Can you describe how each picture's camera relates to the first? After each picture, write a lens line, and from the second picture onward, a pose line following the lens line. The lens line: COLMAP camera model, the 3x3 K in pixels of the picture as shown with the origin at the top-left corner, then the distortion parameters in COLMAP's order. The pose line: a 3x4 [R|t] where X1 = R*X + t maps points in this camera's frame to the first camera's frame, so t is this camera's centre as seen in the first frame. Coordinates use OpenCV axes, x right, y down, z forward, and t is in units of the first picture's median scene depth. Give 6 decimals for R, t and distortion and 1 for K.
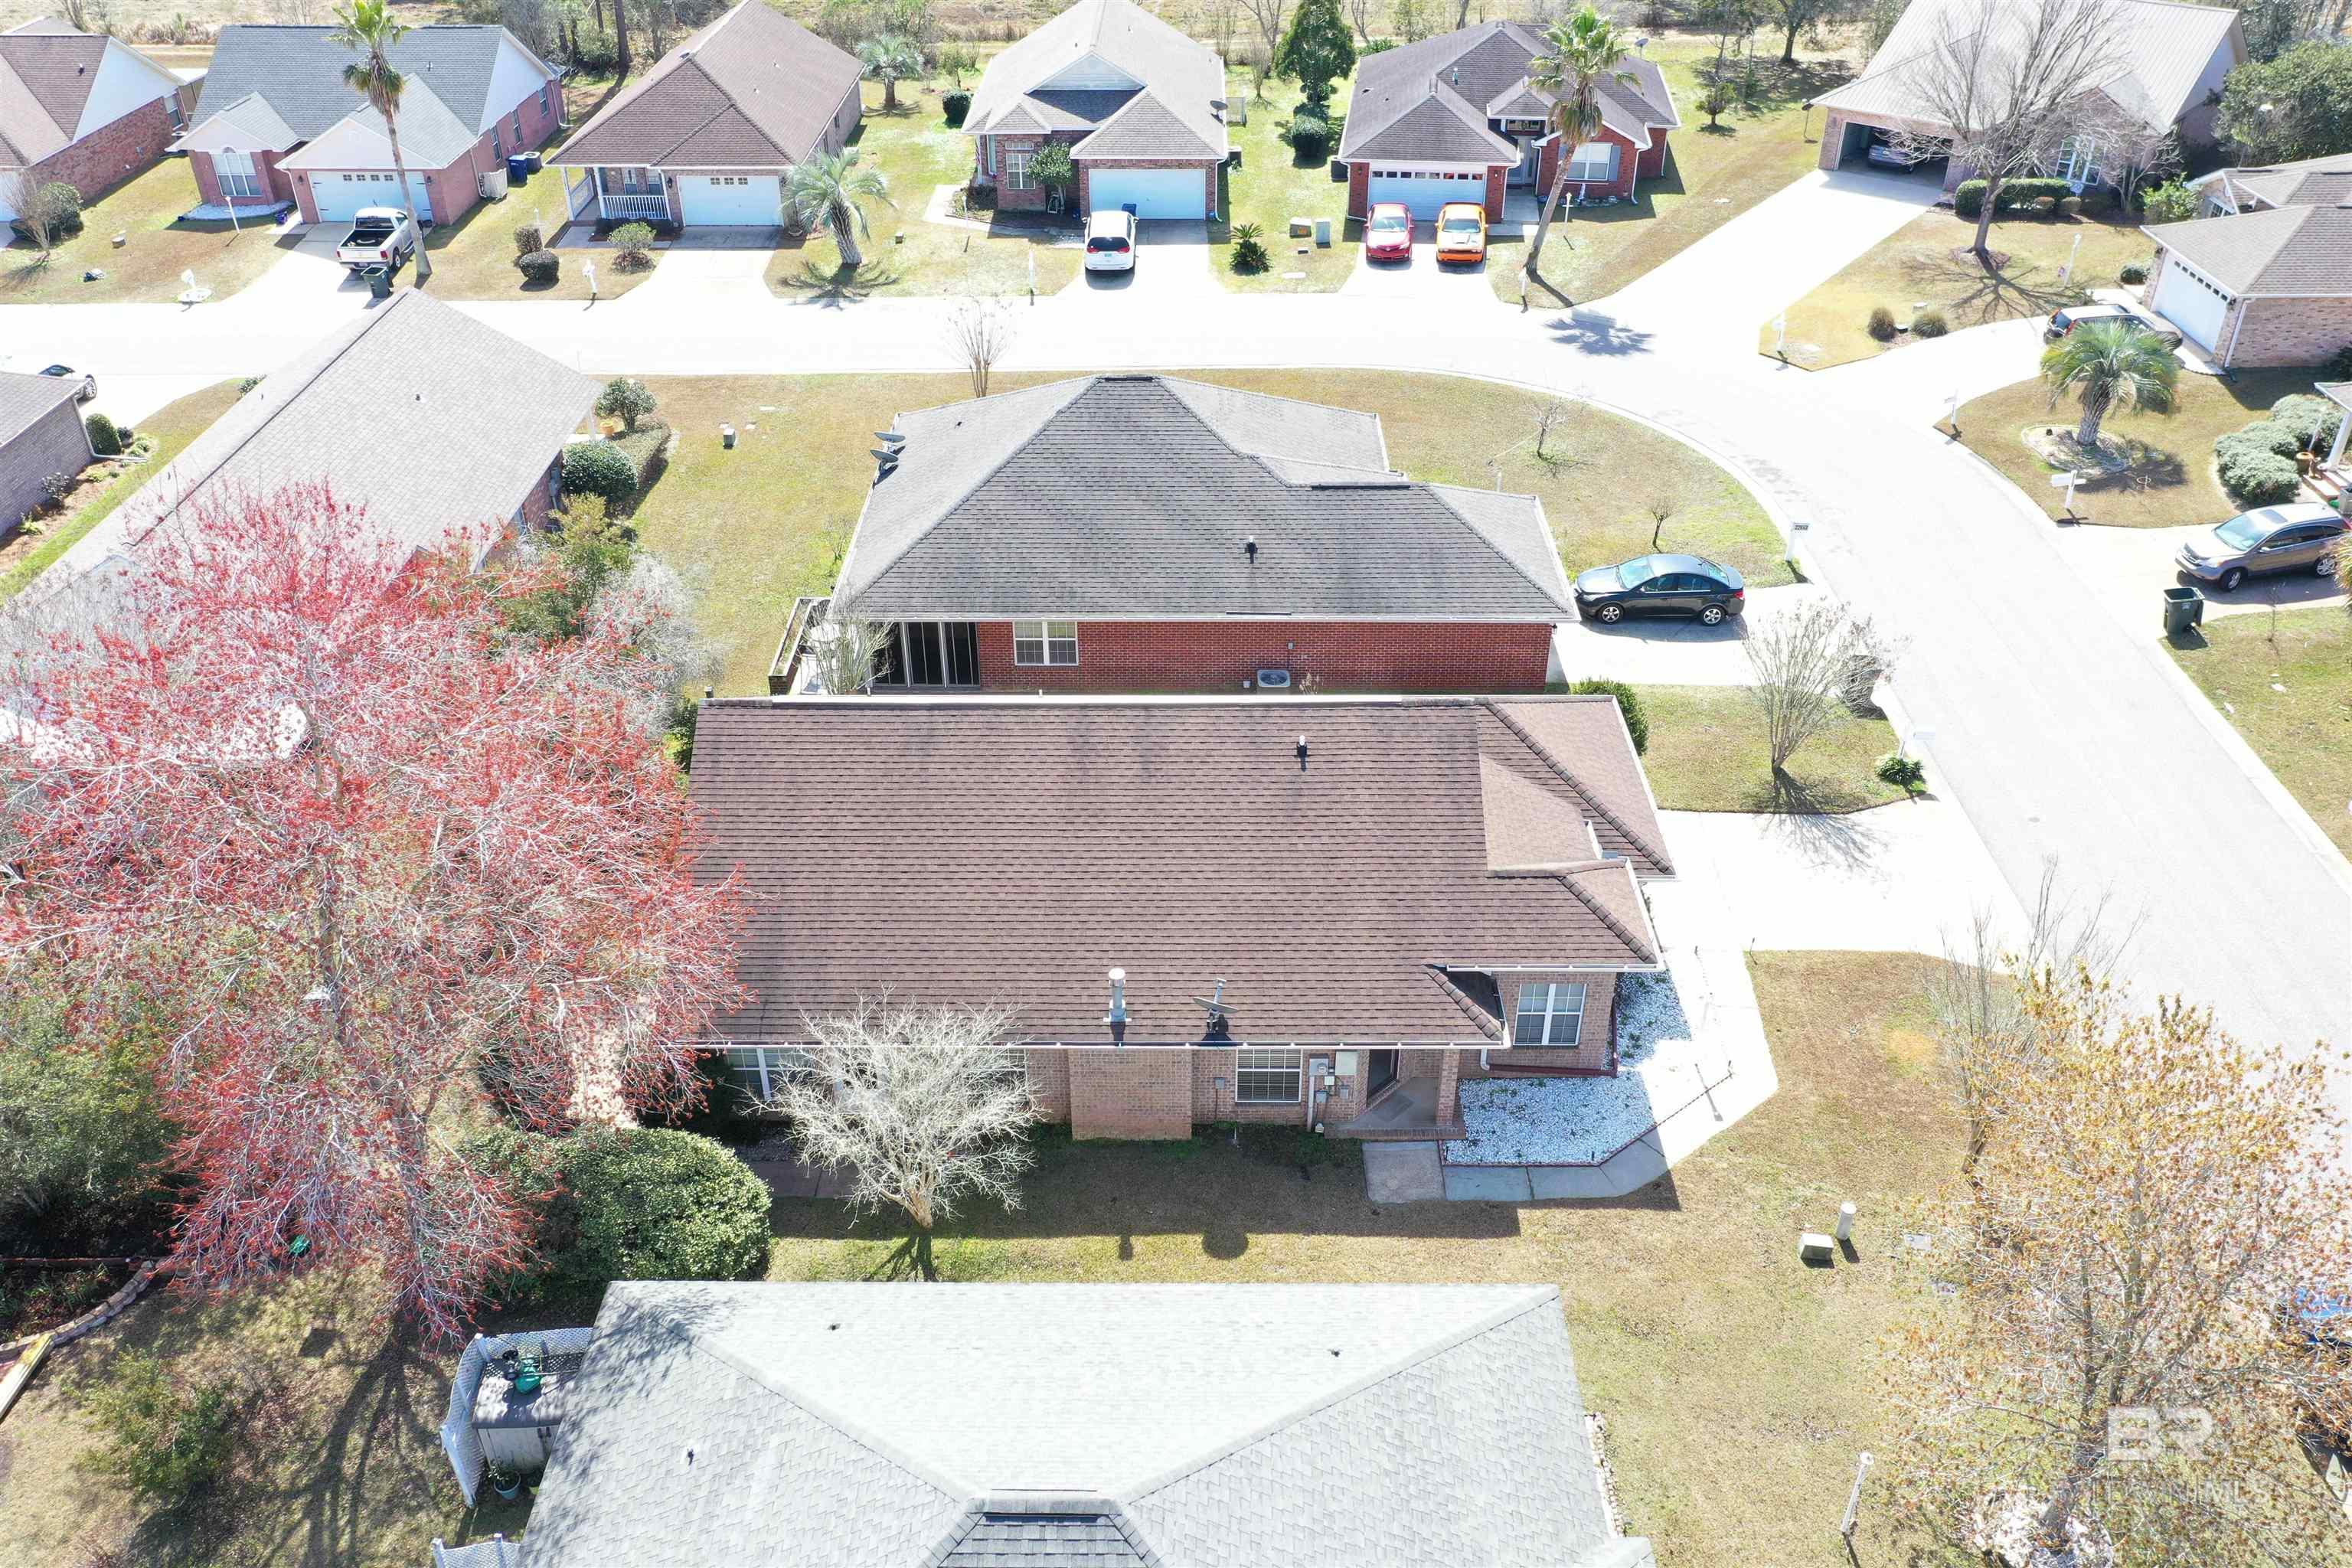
lens RADIAL K [[1860.9, 0, 1178.1], [0, 1860.9, 778.1], [0, 0, 1]] dist [0.007823, 0.000670]
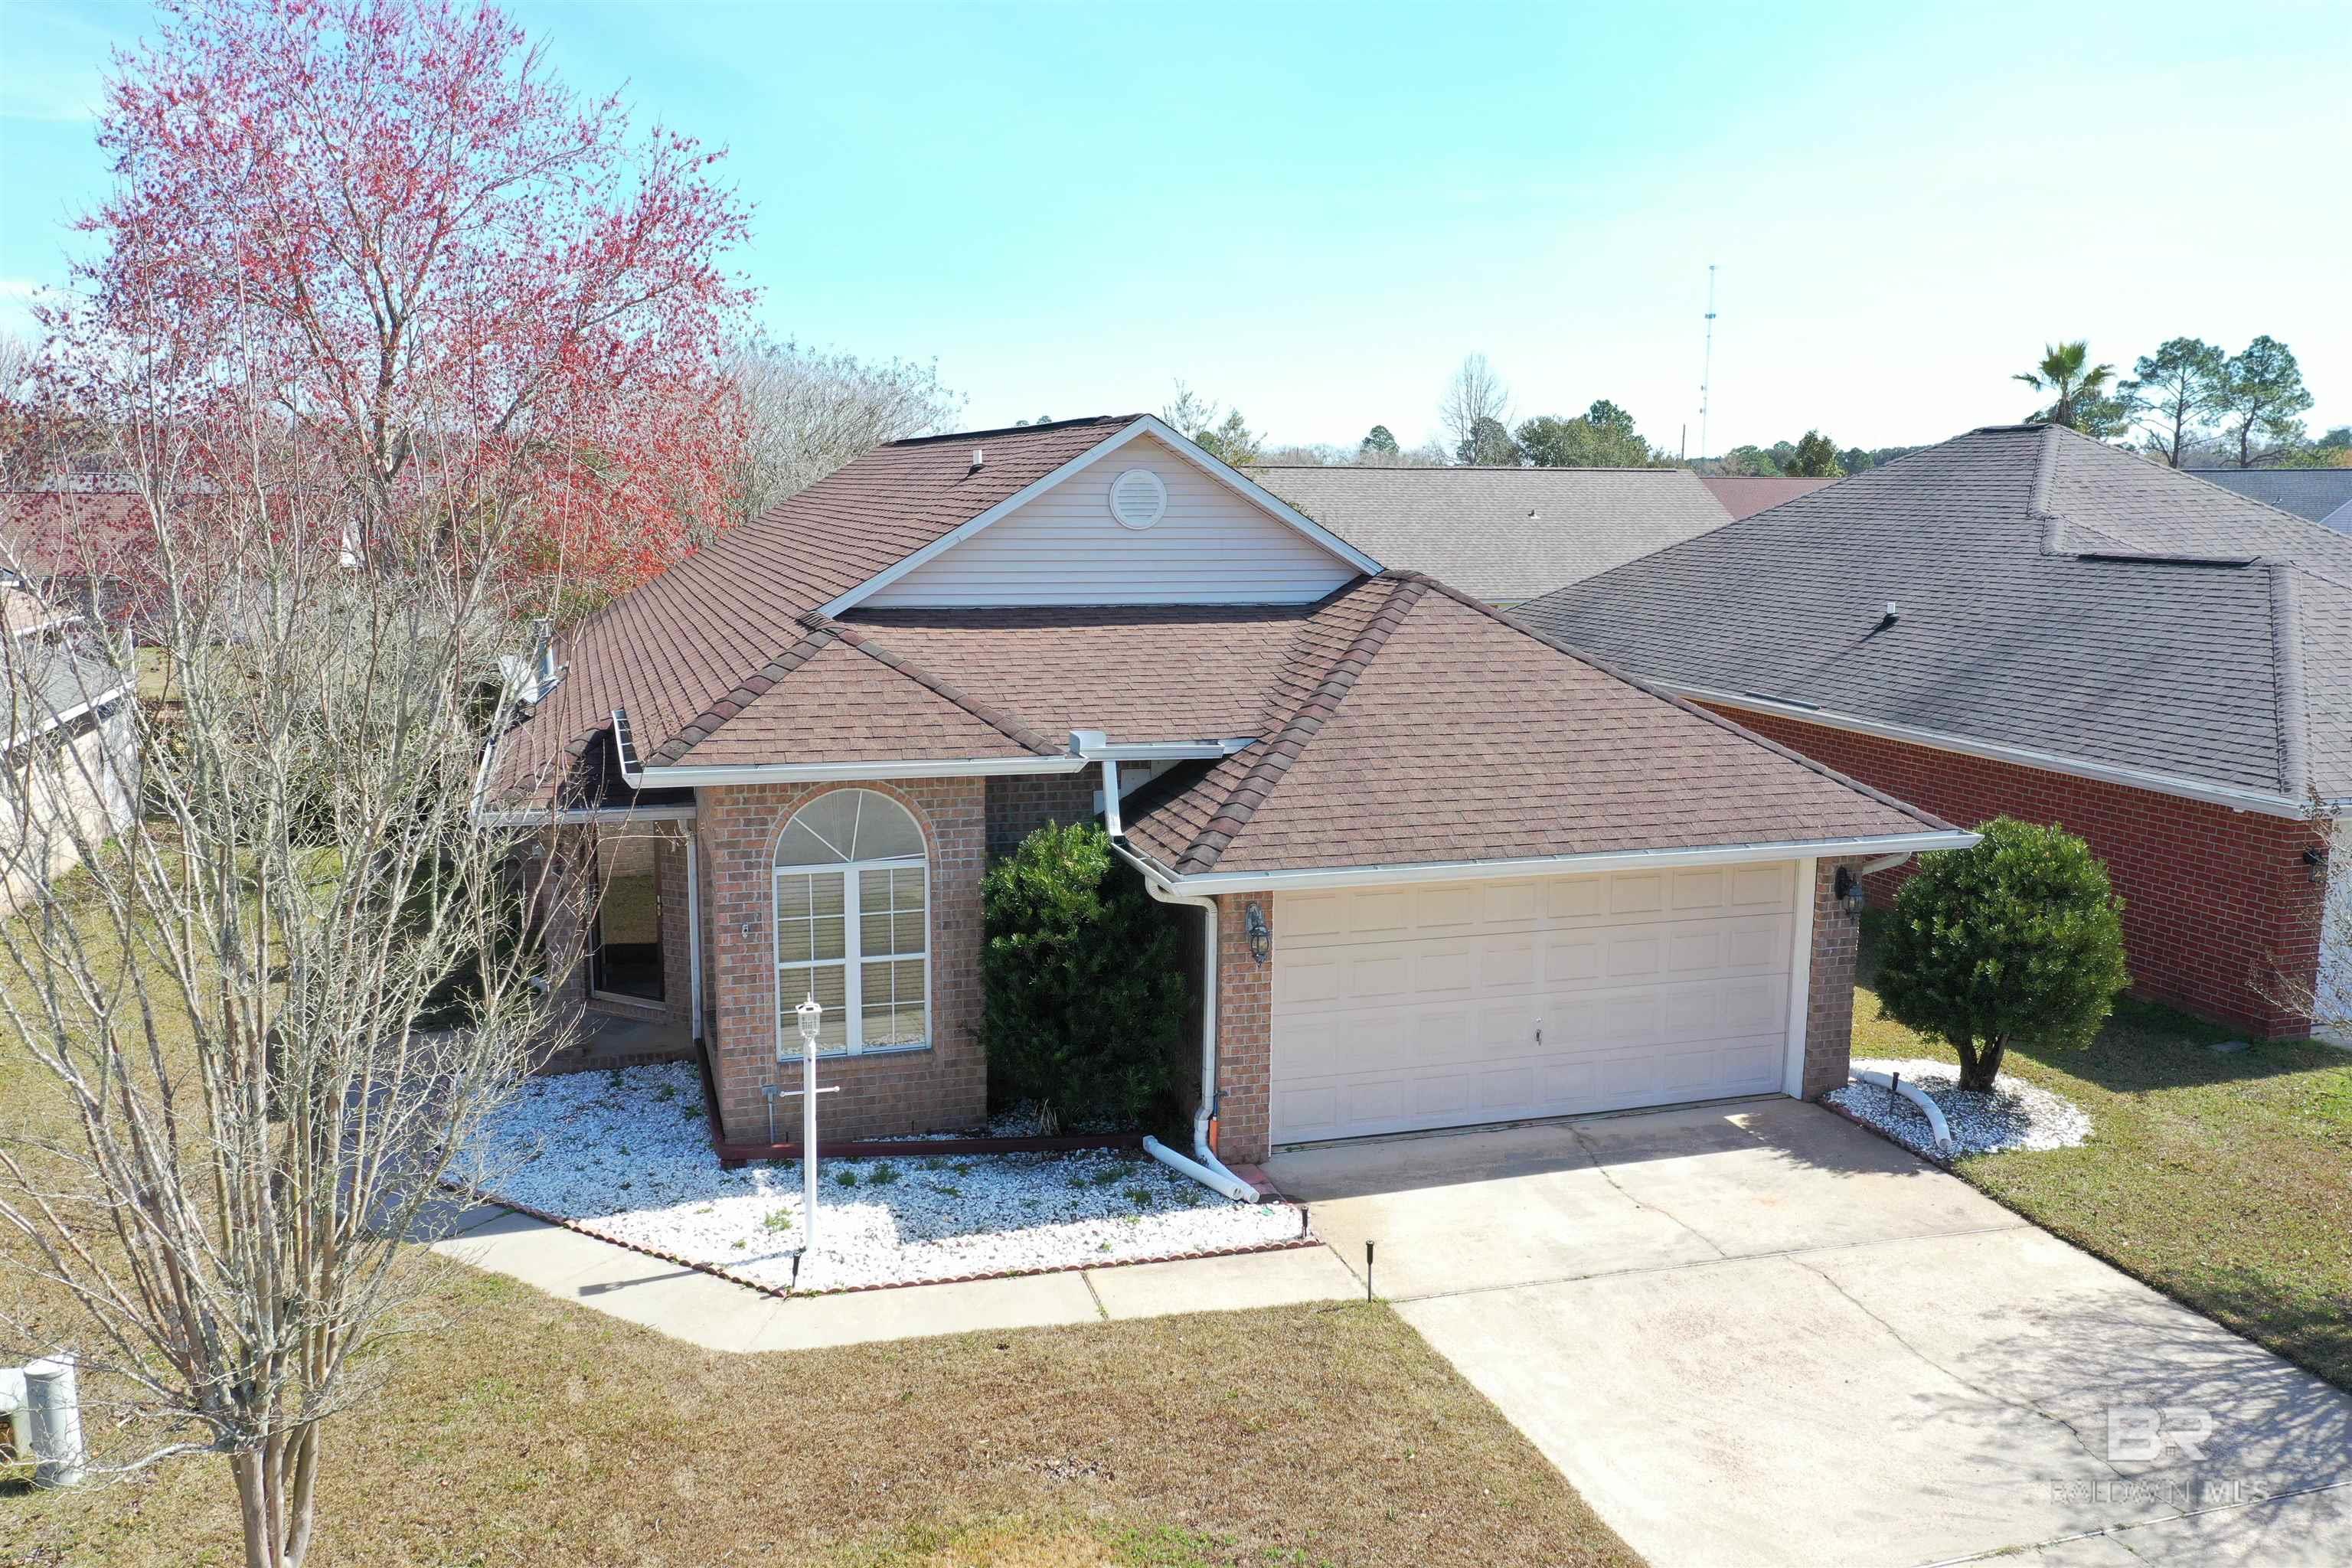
lens RADIAL K [[1860.9, 0, 1161.6], [0, 1860.9, 793.6], [0, 0, 1]] dist [0.007823, 0.000670]
pose [[0.309515, 0.162062, -0.936982, 0.315825], [-0.528710, 0.848343, -0.027919, 0.026432], [0.790358, 0.504034, 0.348259, 0.447448]]
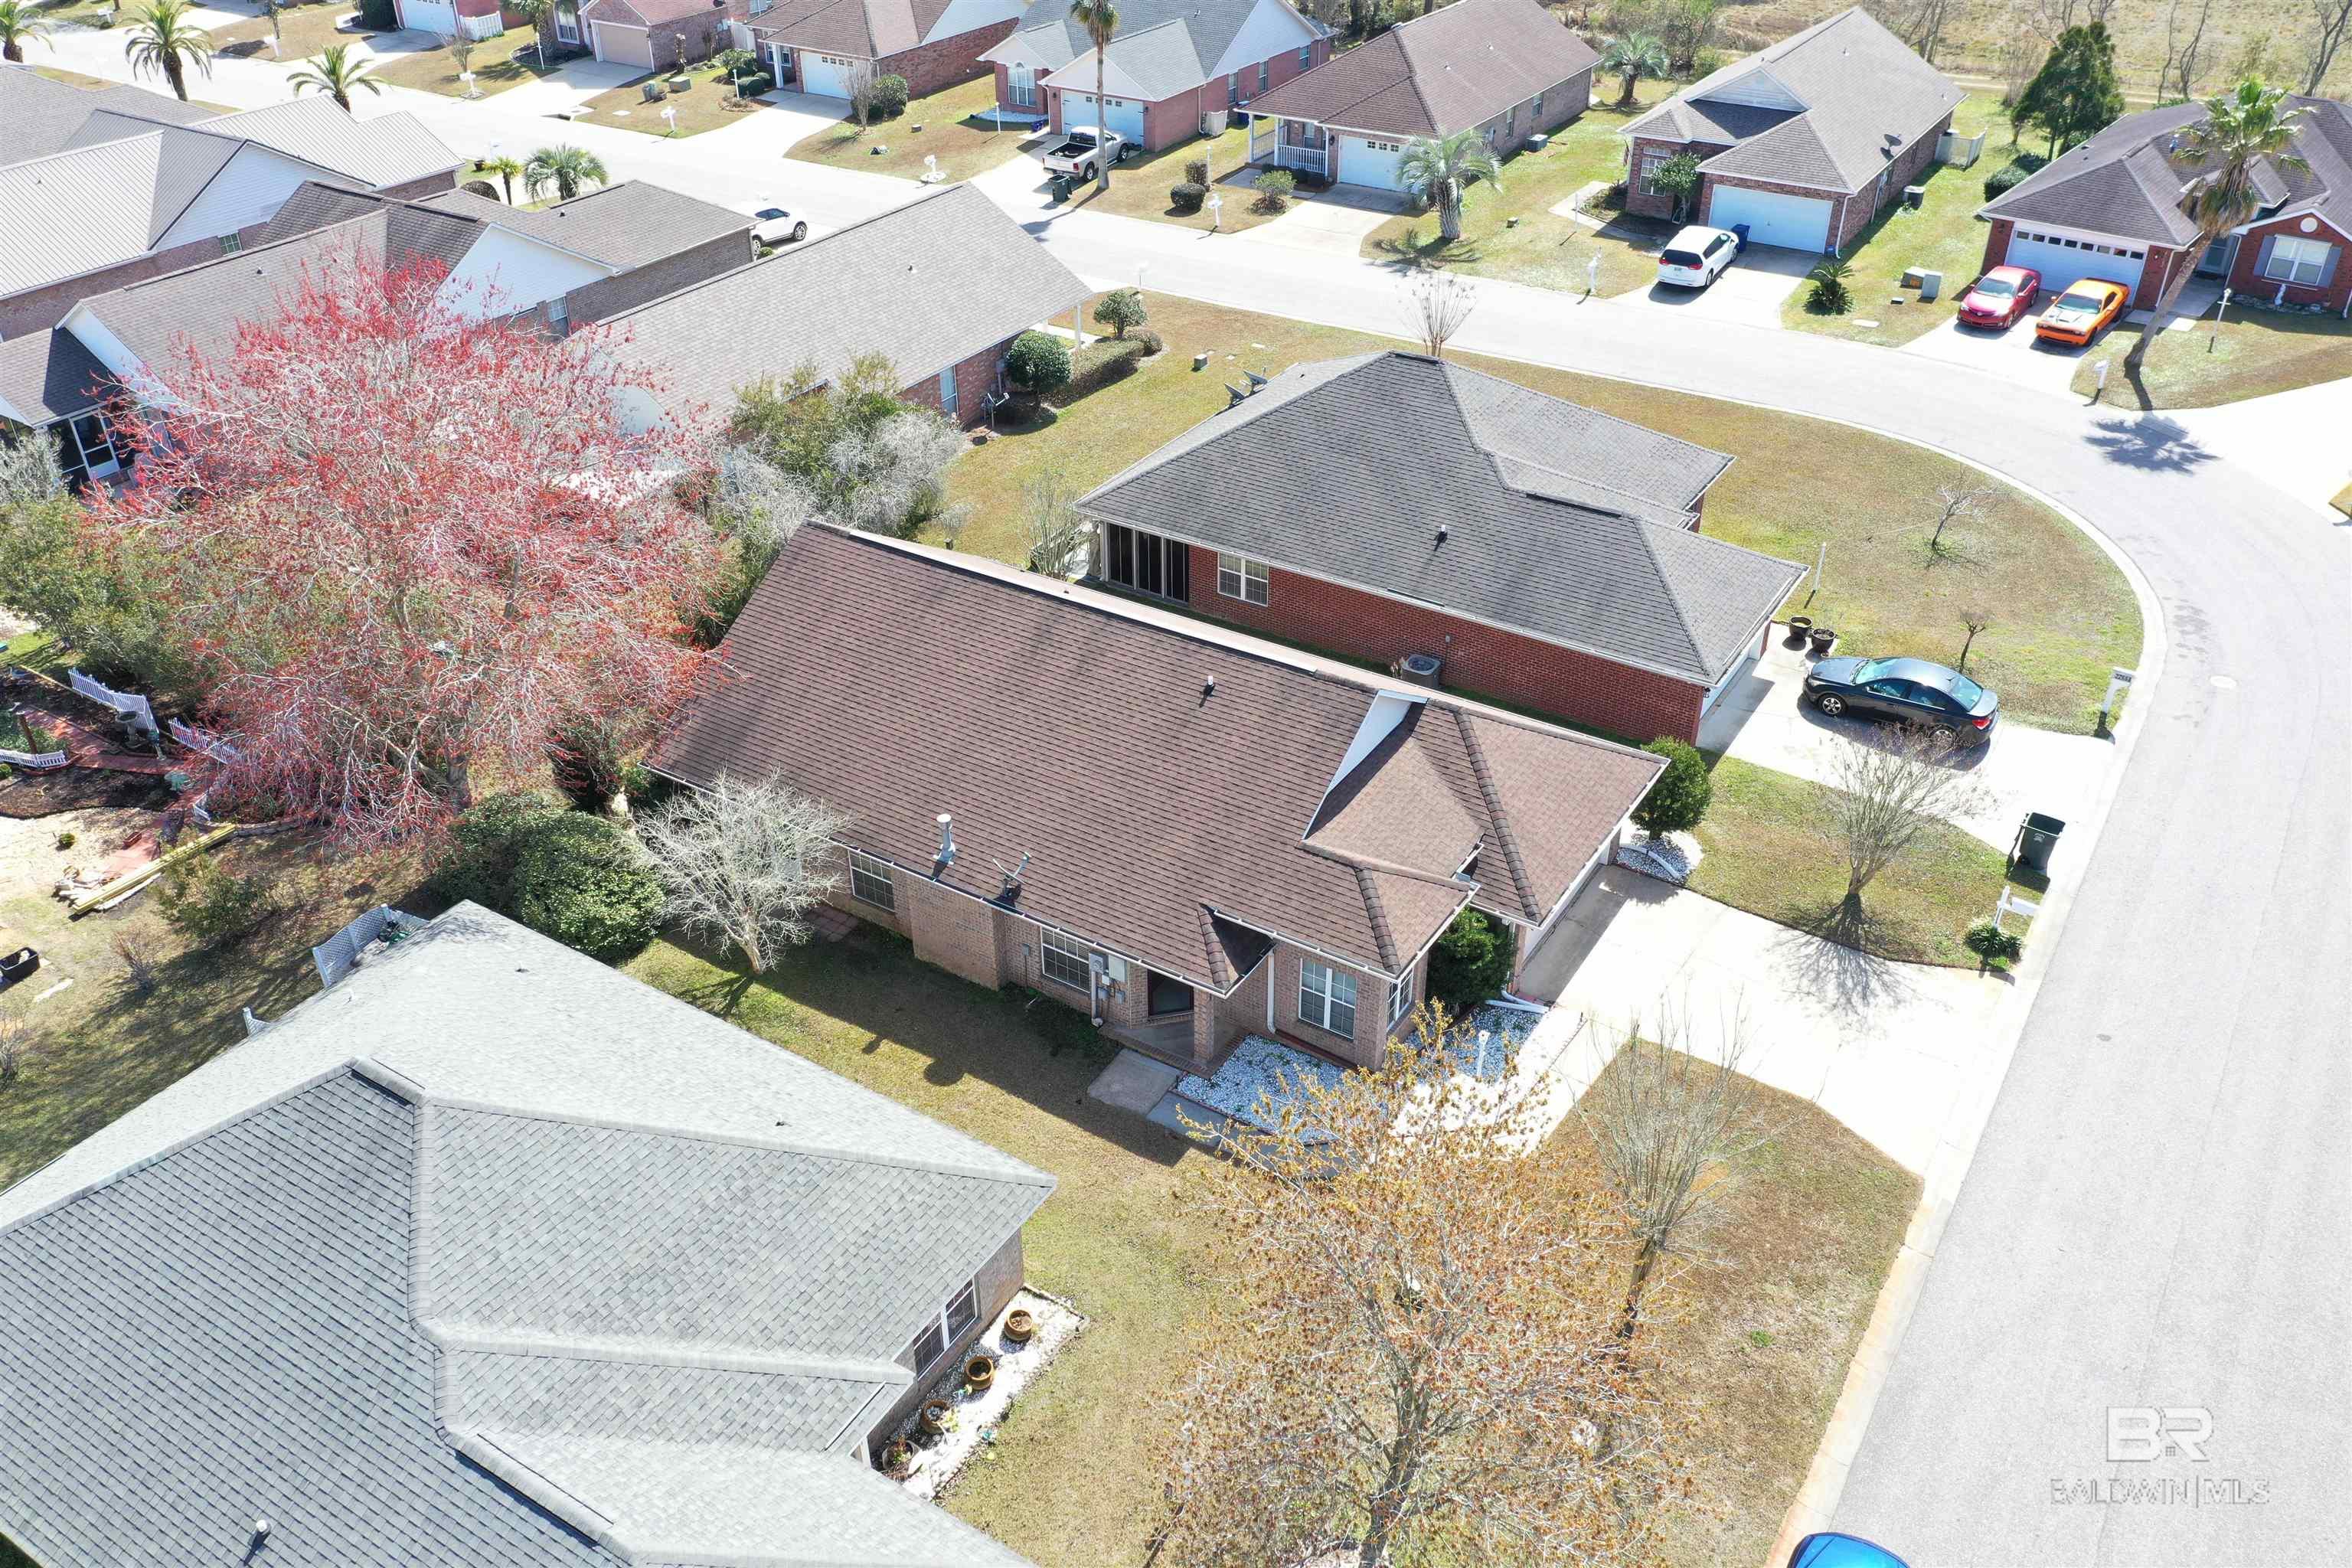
lens RADIAL K [[1860.9, 0, 1174.8], [0, 1860.9, 783.5], [0, 0, 1]] dist [0.007823, 0.000670]
pose [[0.848153, 0.288566, -0.444260, 0.269074], [-0.286893, 0.955198, 0.072724, -0.017582], [0.445342, 0.065774, 0.892941, 0.021282]]
